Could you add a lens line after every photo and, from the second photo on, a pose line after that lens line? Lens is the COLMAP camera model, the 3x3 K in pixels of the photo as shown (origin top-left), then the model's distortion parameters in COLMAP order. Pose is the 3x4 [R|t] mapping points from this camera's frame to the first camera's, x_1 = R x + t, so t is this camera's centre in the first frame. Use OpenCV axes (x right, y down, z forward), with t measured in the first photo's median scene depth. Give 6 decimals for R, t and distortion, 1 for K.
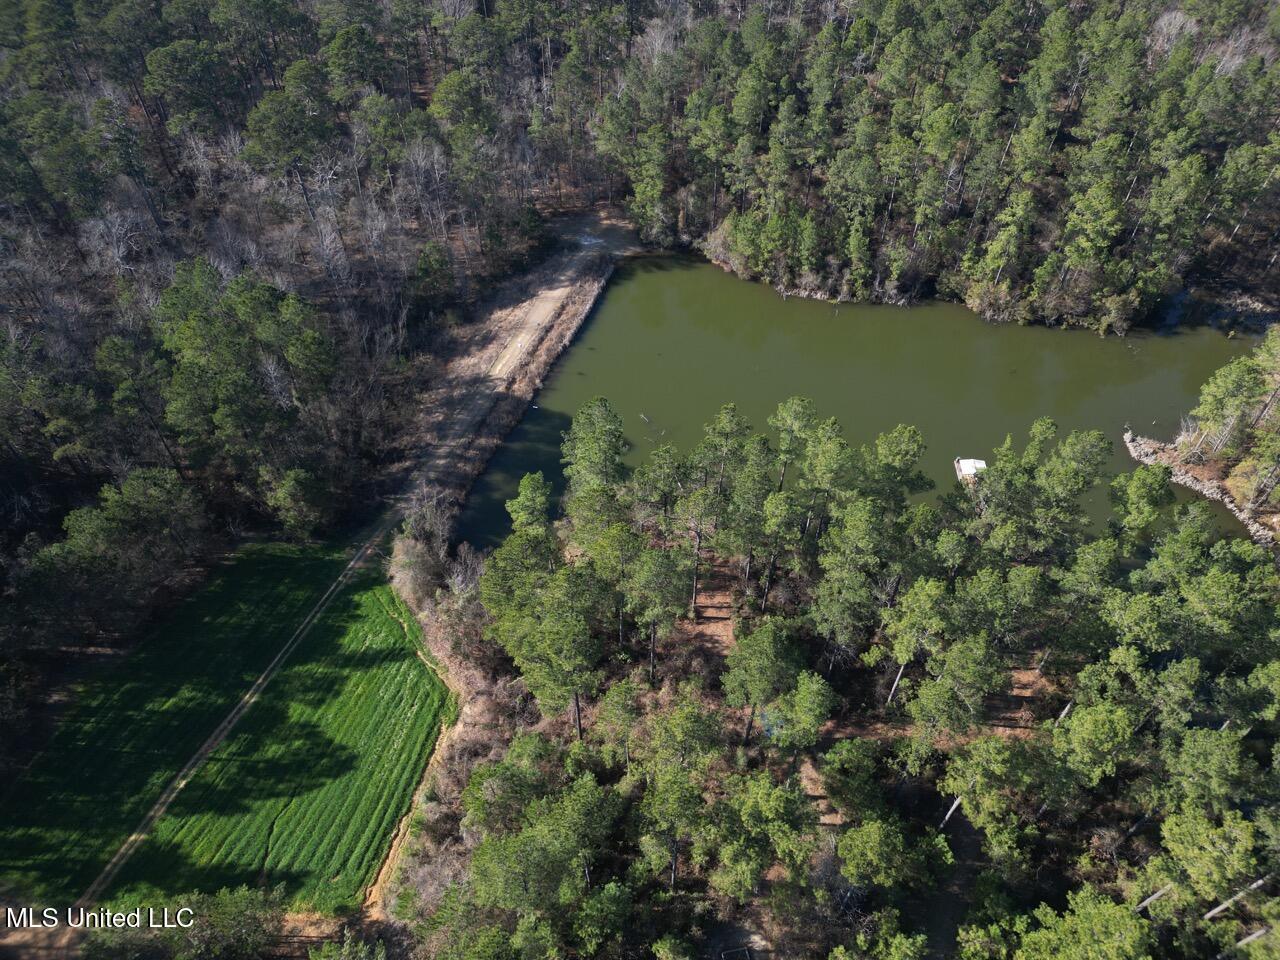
lens RADIAL K [[894.6, 0, 640.0], [0, 894.6, 480.0], [0, 0, 1]] dist [0.105821, -0.121715]
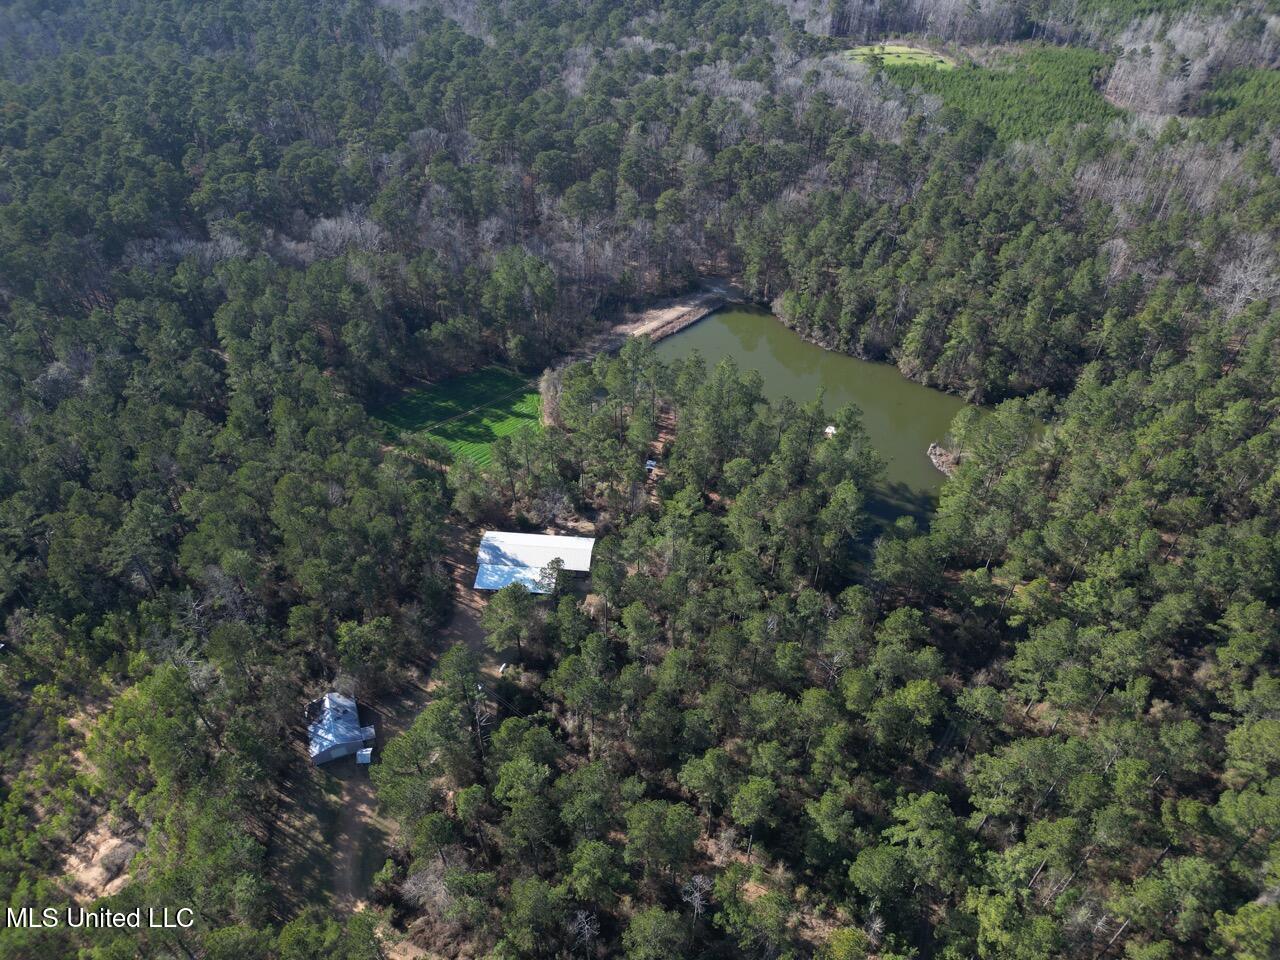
lens RADIAL K [[880.0, 0, 640.0], [0, 880.0, 480.0], [0, 0, 1]] dist [0.142709, -0.000247]
pose [[0.902523, 0.289802, -0.318538, 0.533780], [-0.324506, 0.943937, -0.060651, 0.279130], [0.283103, 0.158106, 0.945968, -0.733582]]
